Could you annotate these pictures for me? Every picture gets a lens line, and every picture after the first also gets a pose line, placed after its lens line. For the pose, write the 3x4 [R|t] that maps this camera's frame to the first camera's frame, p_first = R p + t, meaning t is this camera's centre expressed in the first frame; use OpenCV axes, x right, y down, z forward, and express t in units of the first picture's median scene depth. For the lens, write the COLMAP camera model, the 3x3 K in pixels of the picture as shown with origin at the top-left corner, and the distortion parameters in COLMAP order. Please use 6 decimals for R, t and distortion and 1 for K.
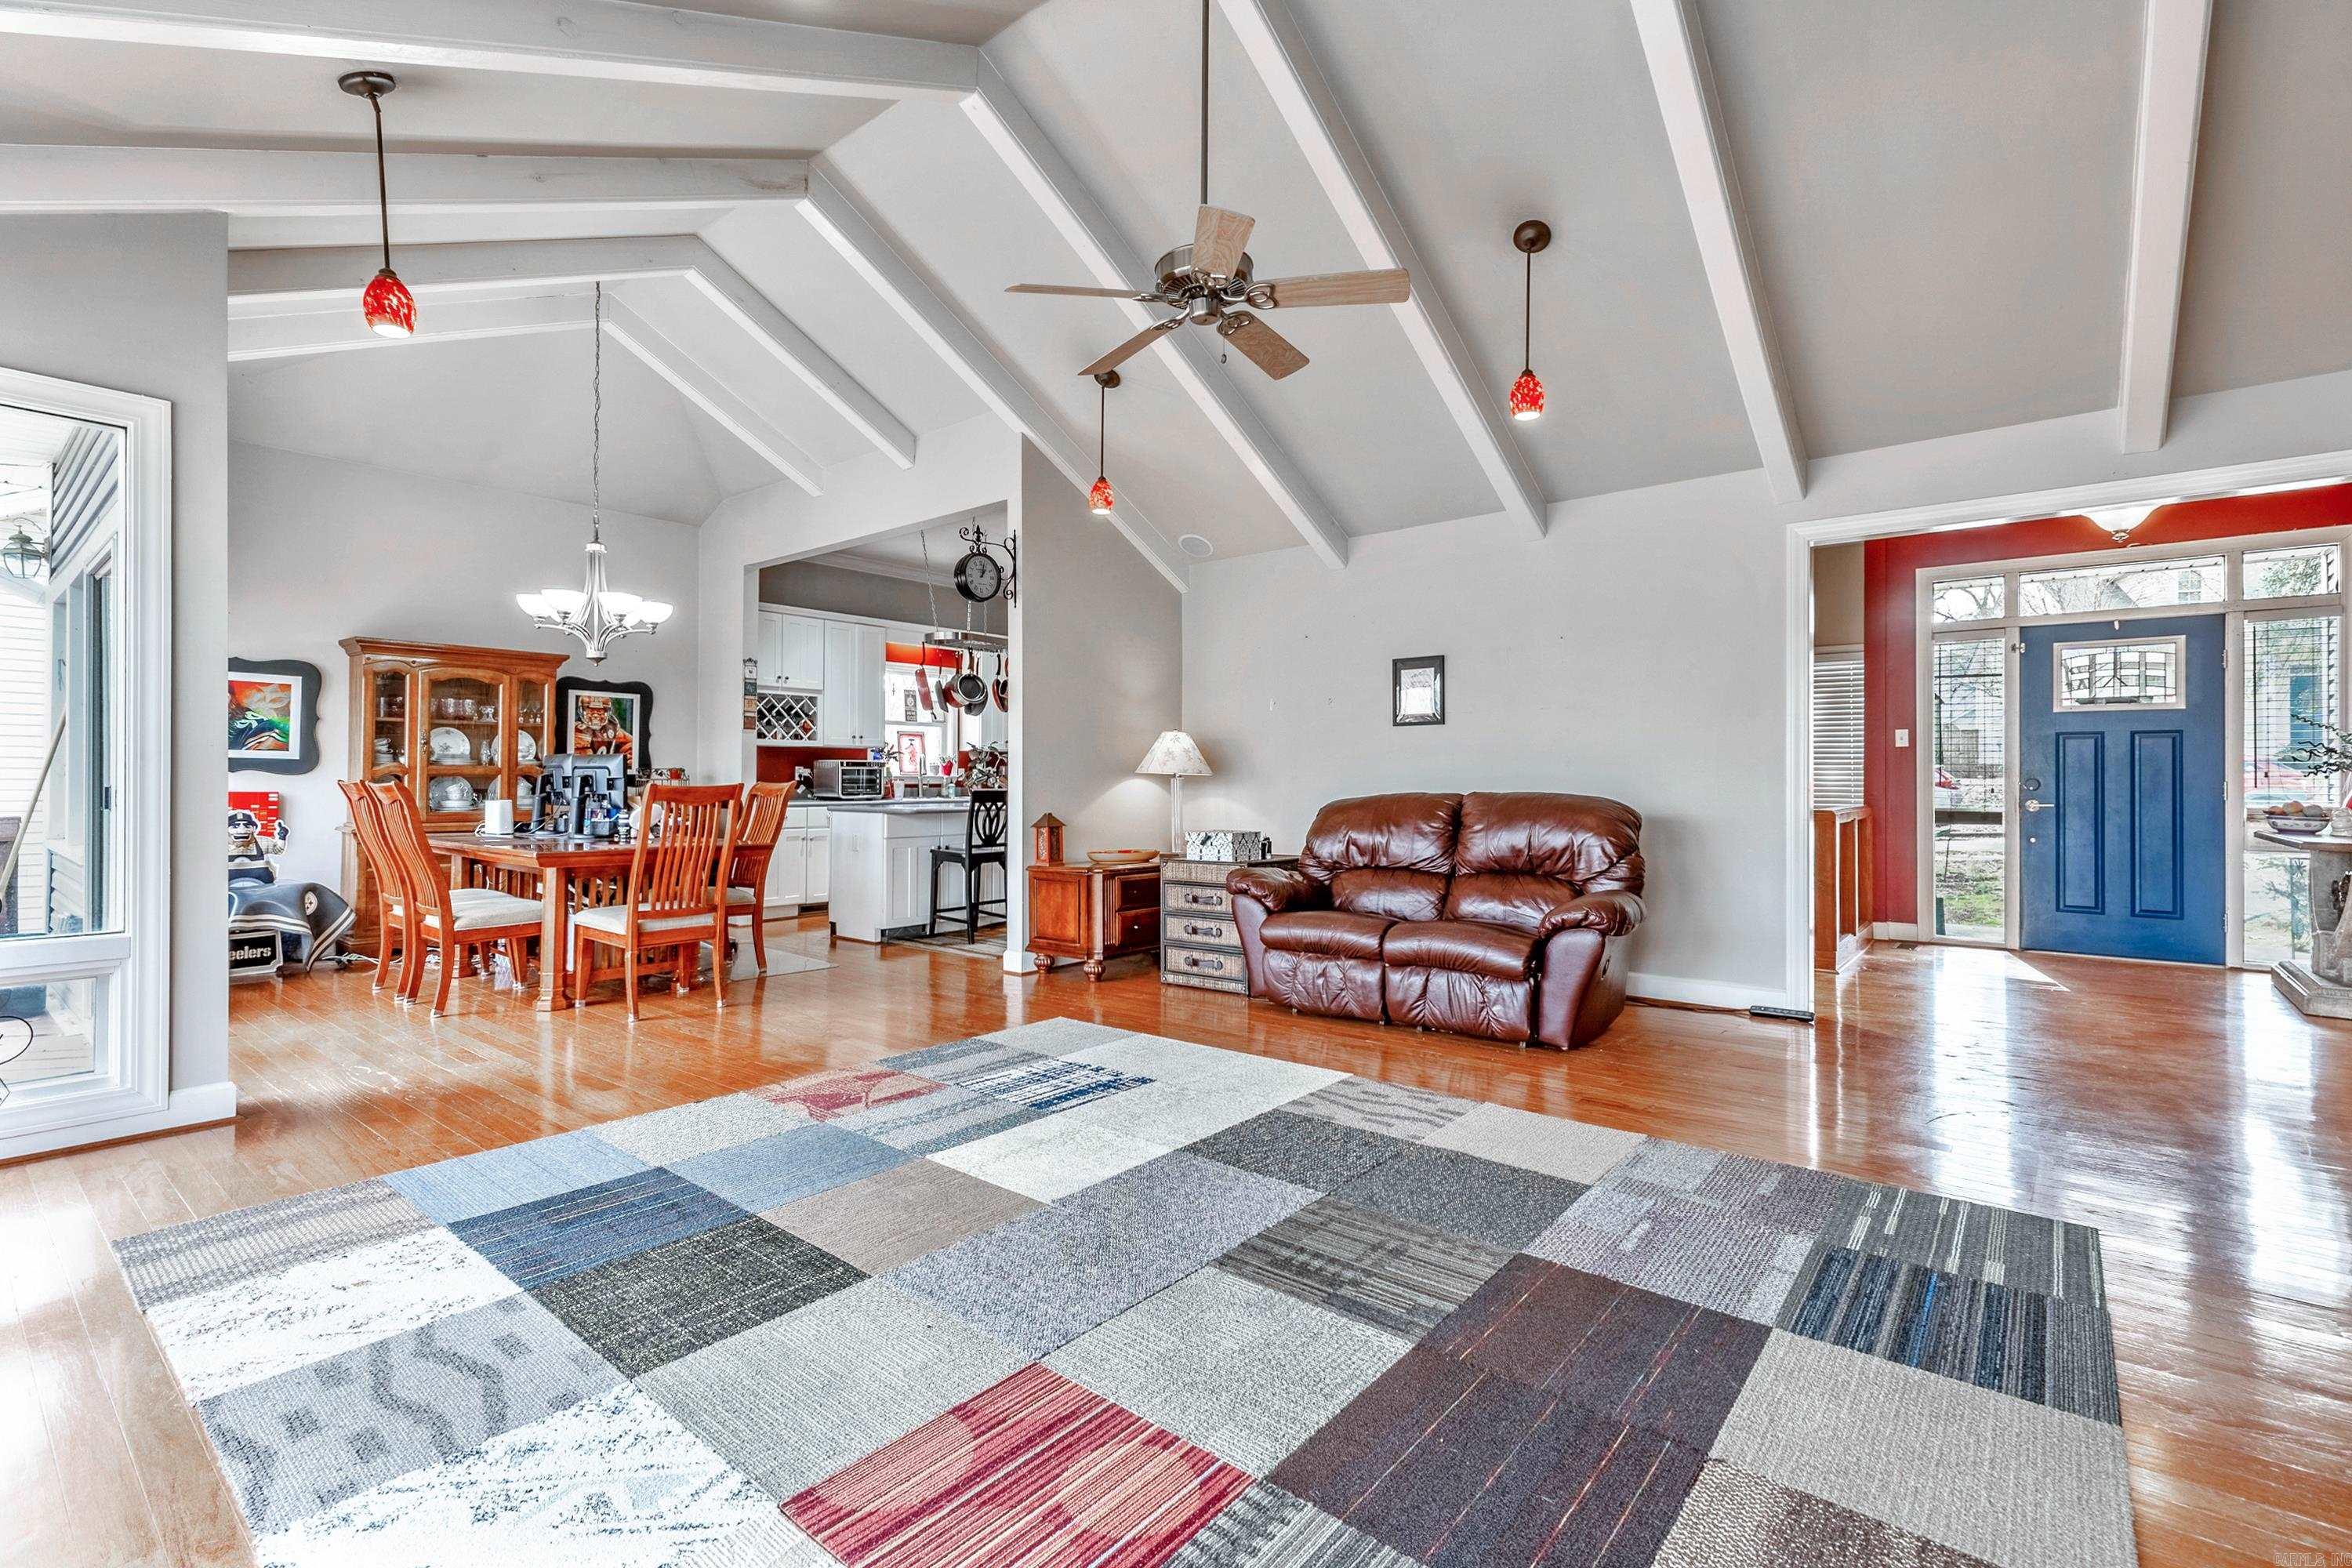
lens RADIAL K [[1035.5, 0, 1158.2], [0, 1035.5, 780.3], [0, 0, 1]] dist [0.013148, -0.000945]
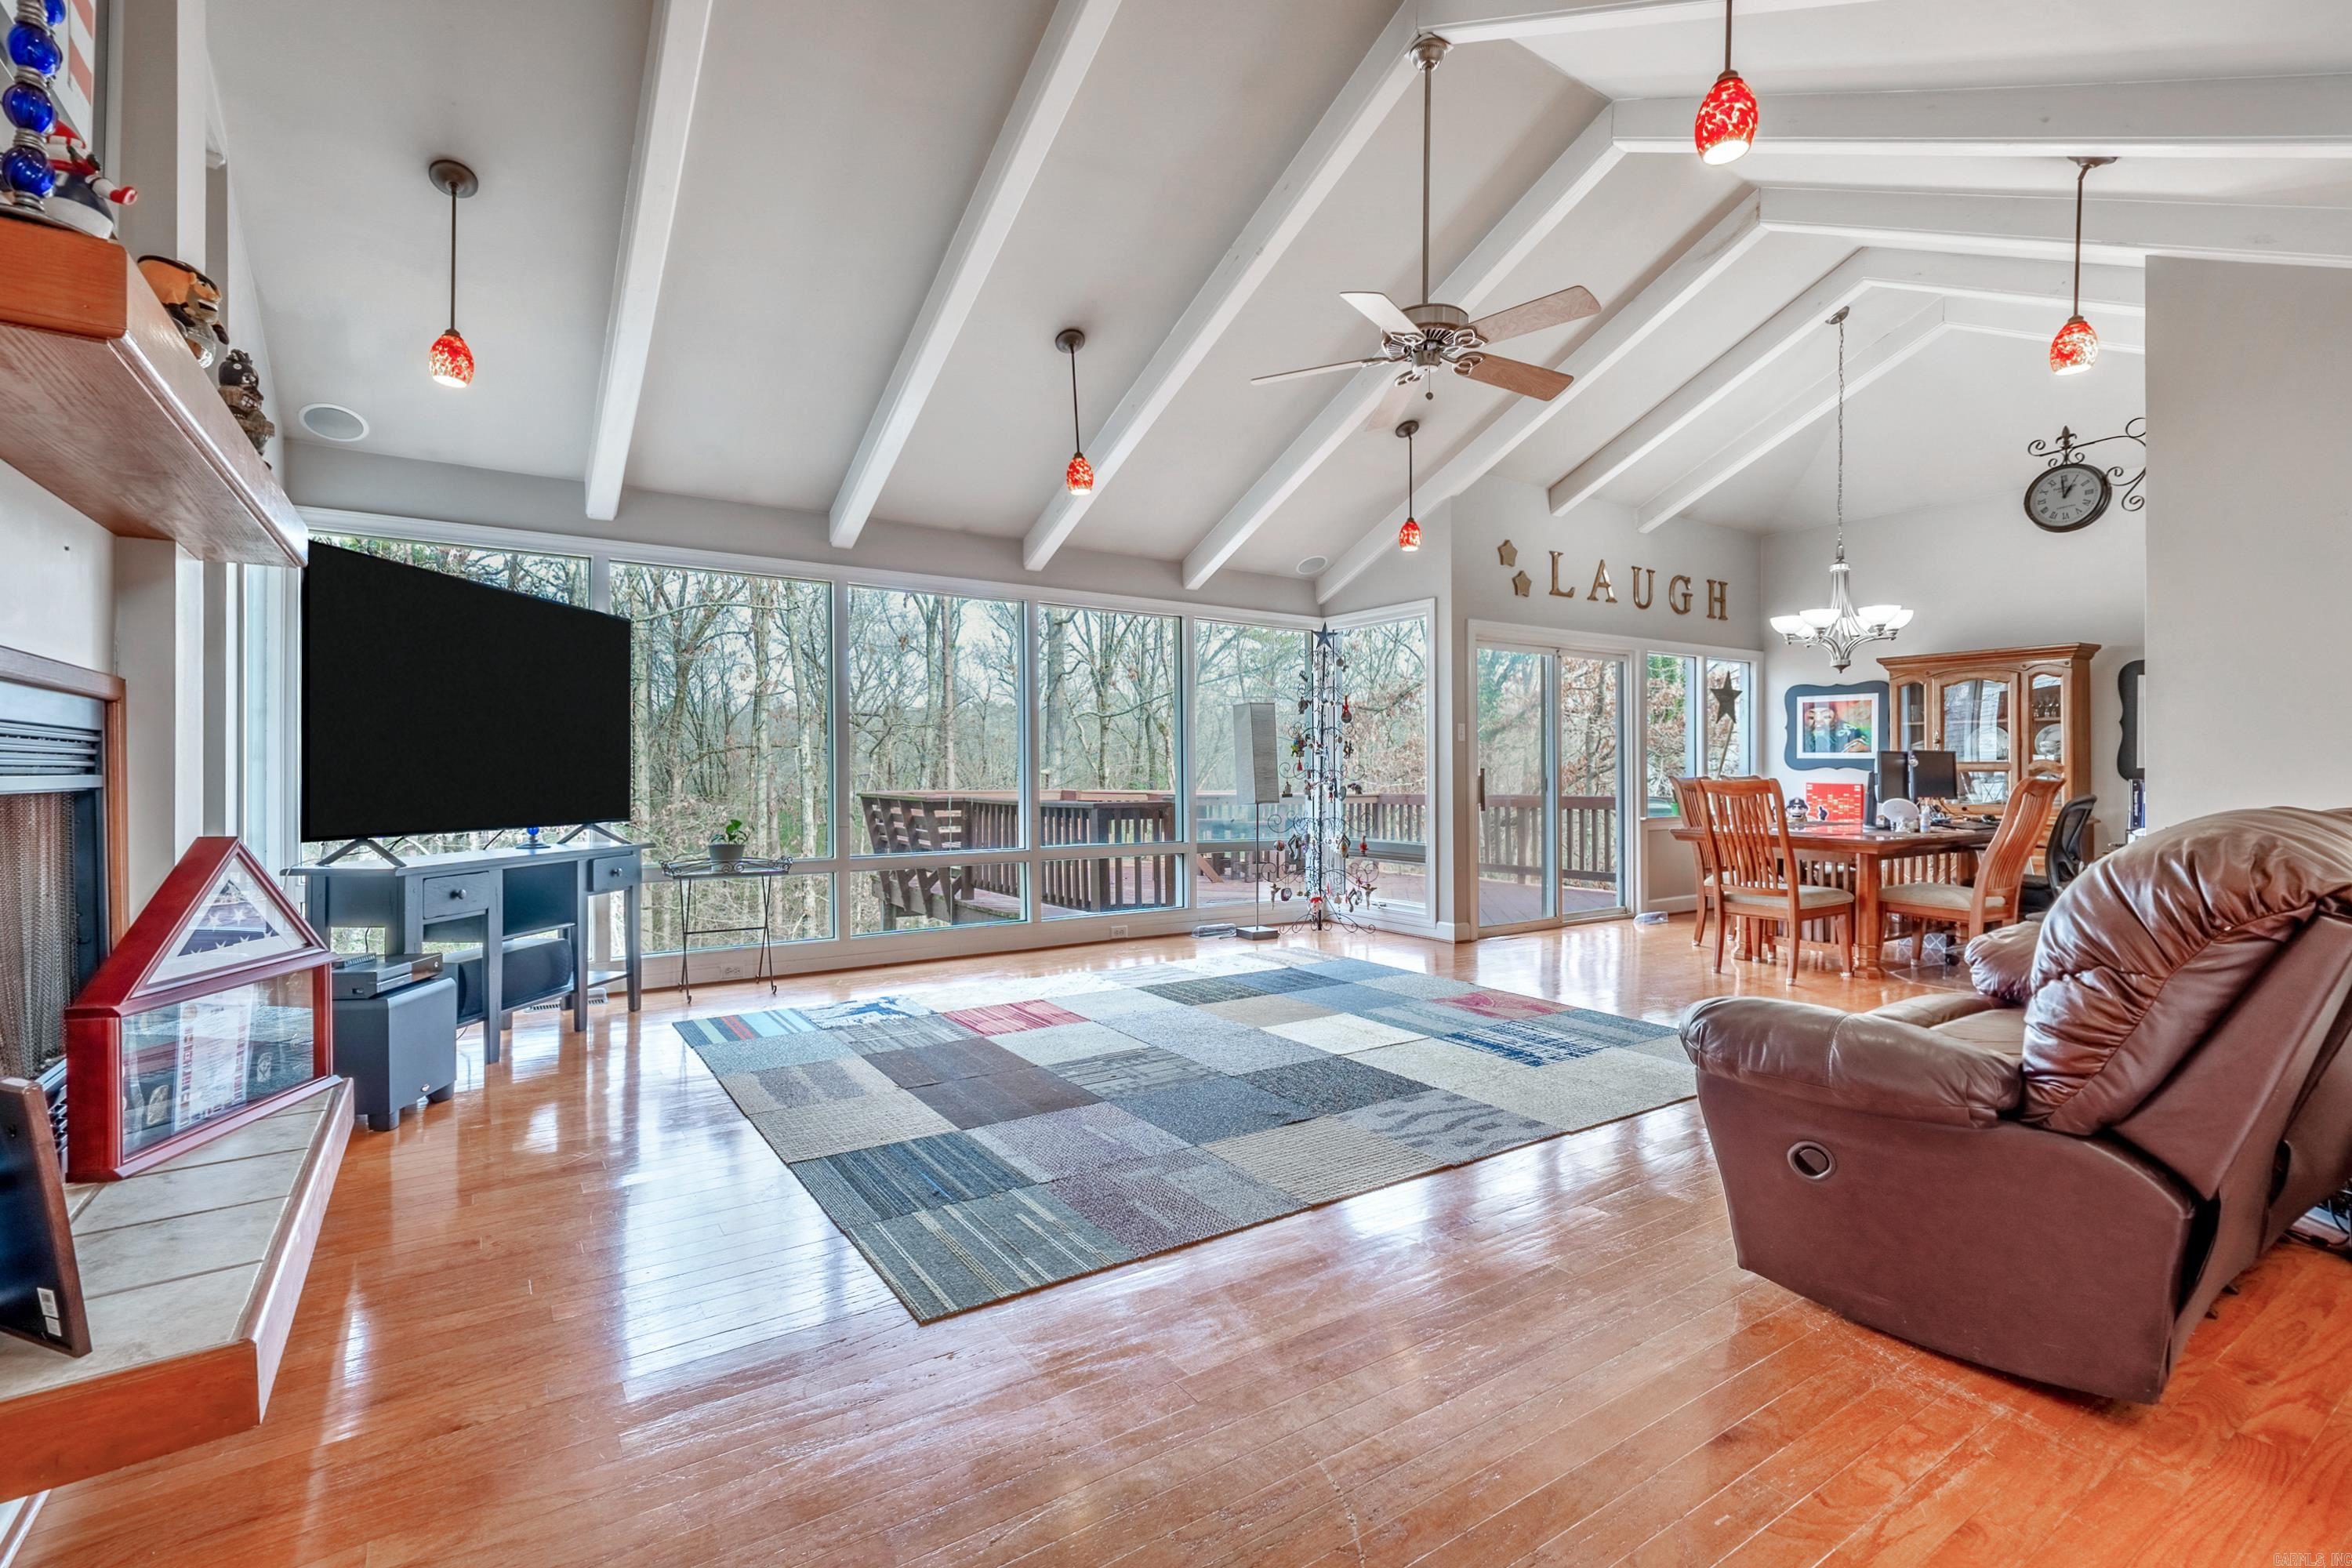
lens RADIAL K [[1035.5, 0, 1211.0], [0, 1035.5, 773.7], [0, 0, 1]] dist [0.013148, -0.000945]
pose [[-0.238524, -0.000405, -0.971136, 0.834172], [-0.001934, 0.999998, 0.000058, -0.001043], [0.971135, 0.001892, -0.238524, 0.721837]]
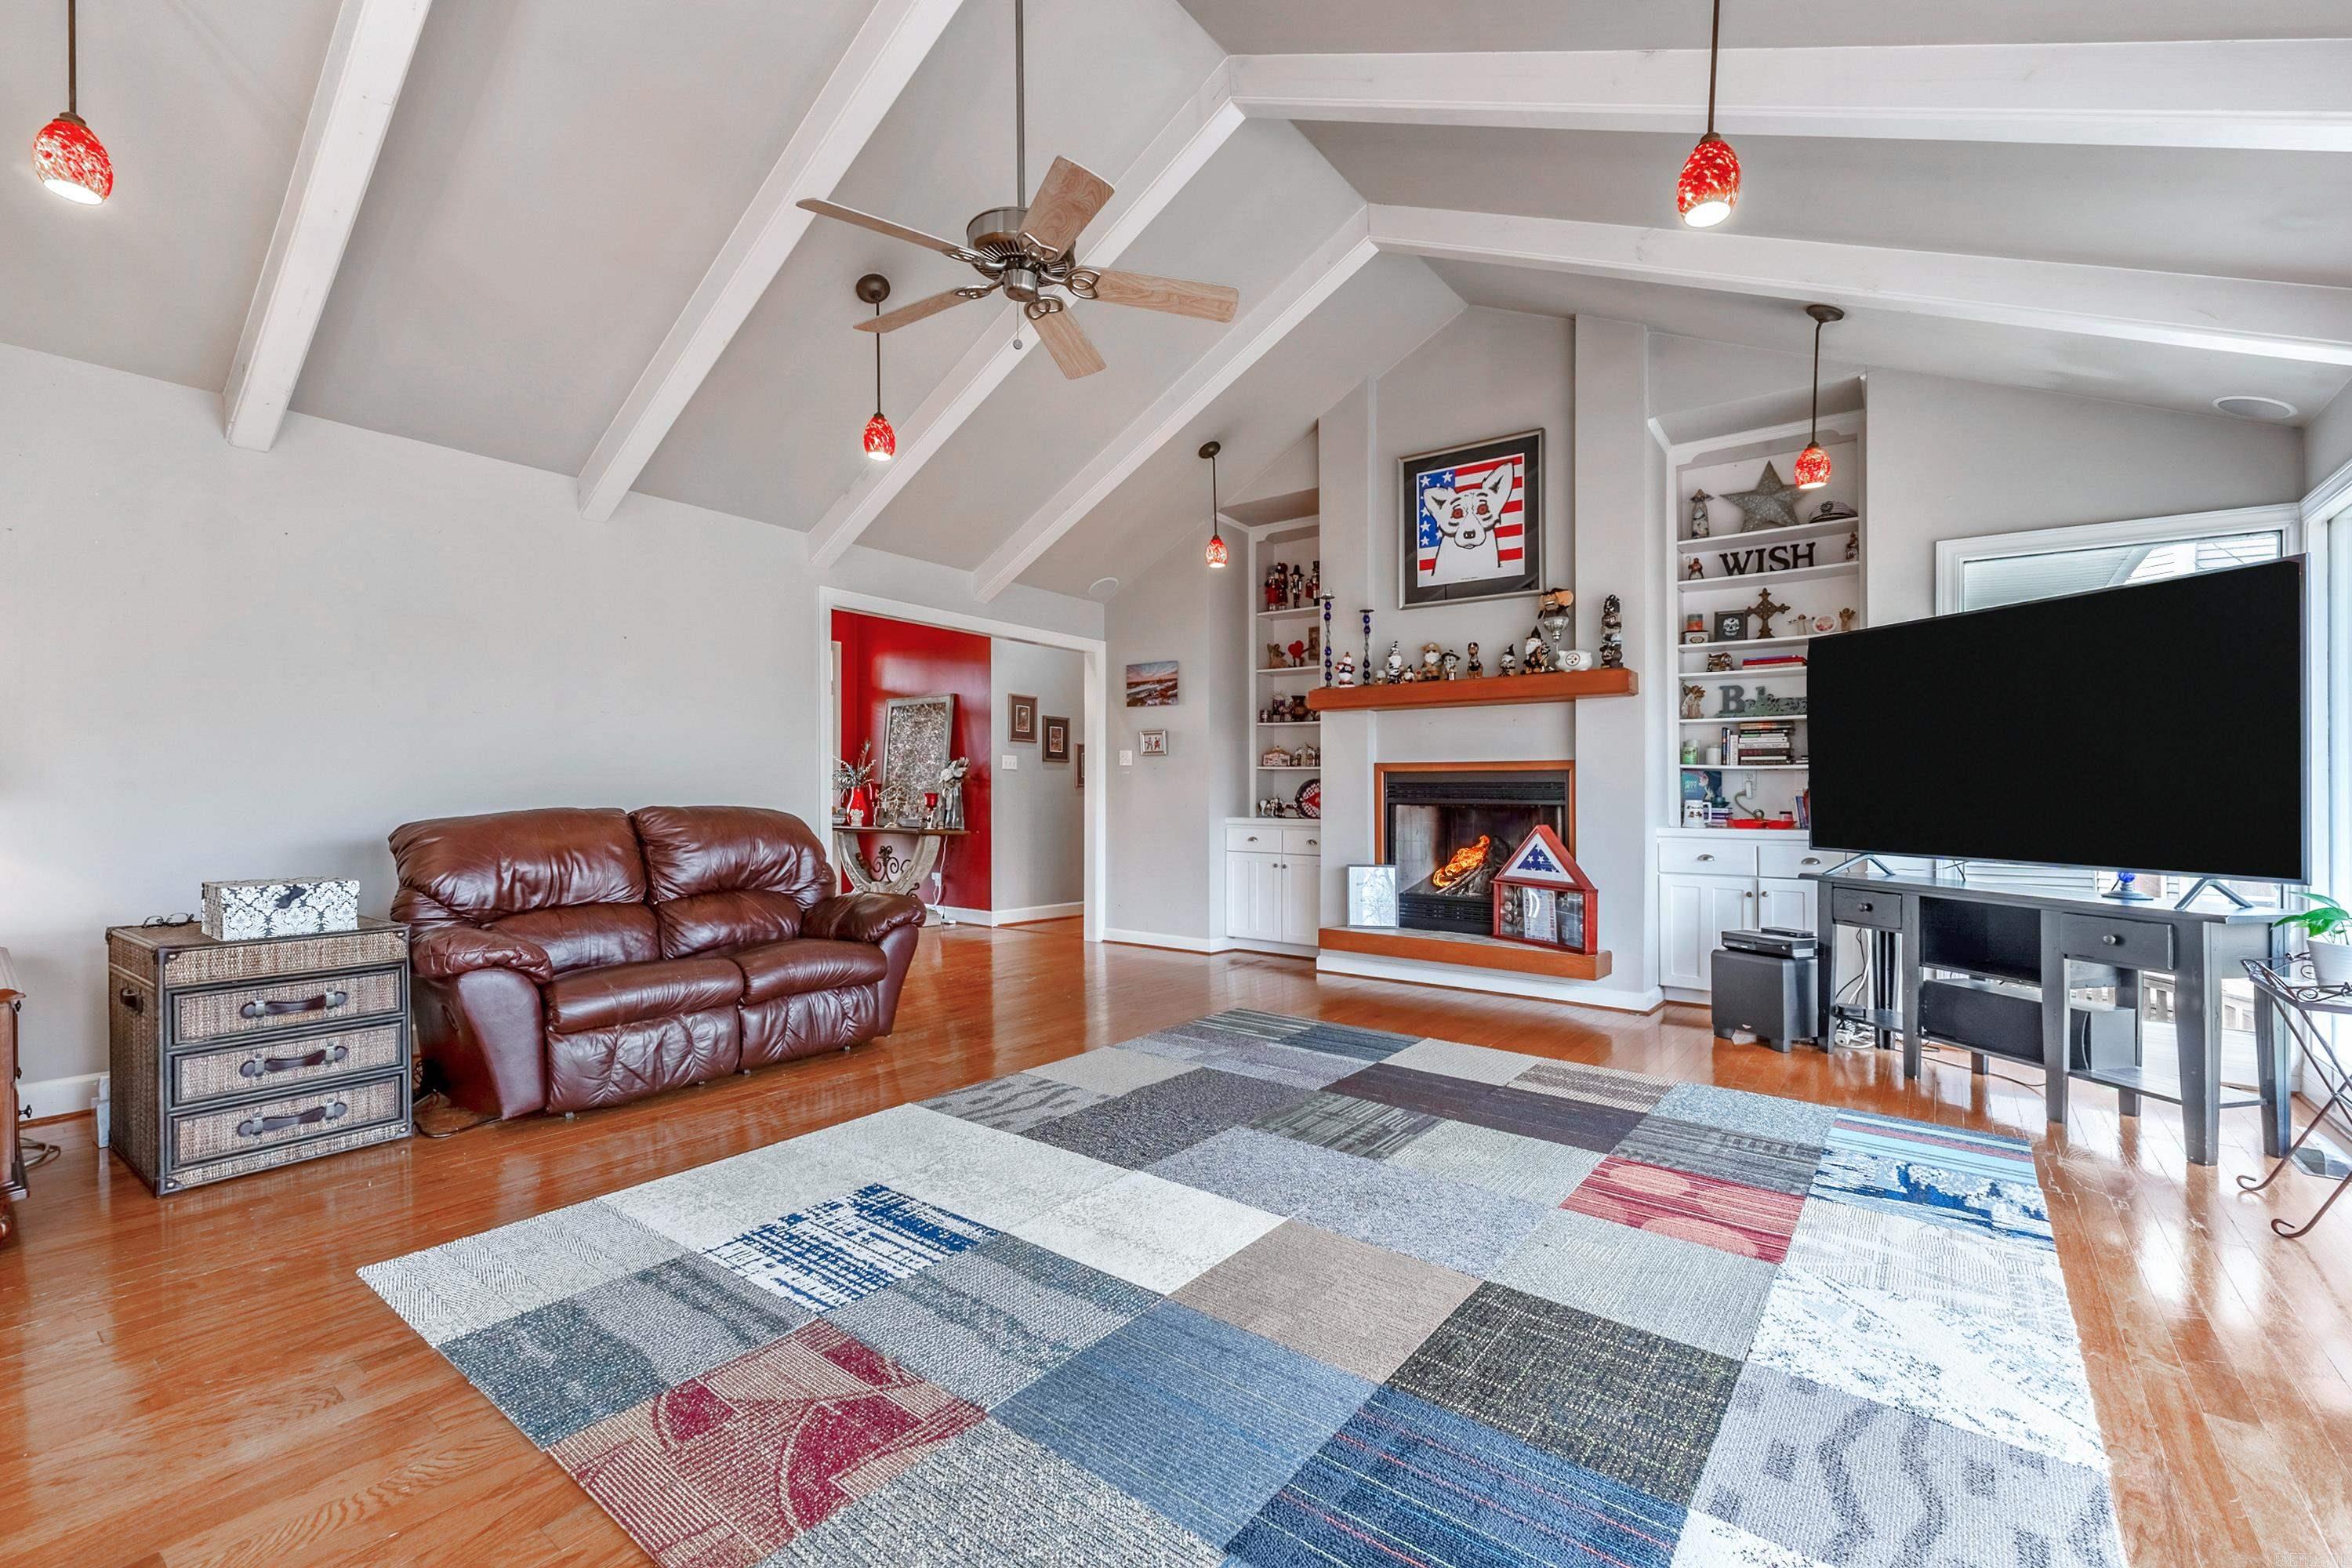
lens RADIAL K [[1015.9, 0, 1155.1], [0, 1015.9, 793.1], [0, 0, 1]] dist [0.006656, 0.000450]
pose [[-0.036761, 0.002509, 0.999321, -0.592771], [-0.007826, 0.999965, -0.002799, -0.000370], [-0.999293, -0.007923, -0.036740, 0.637159]]
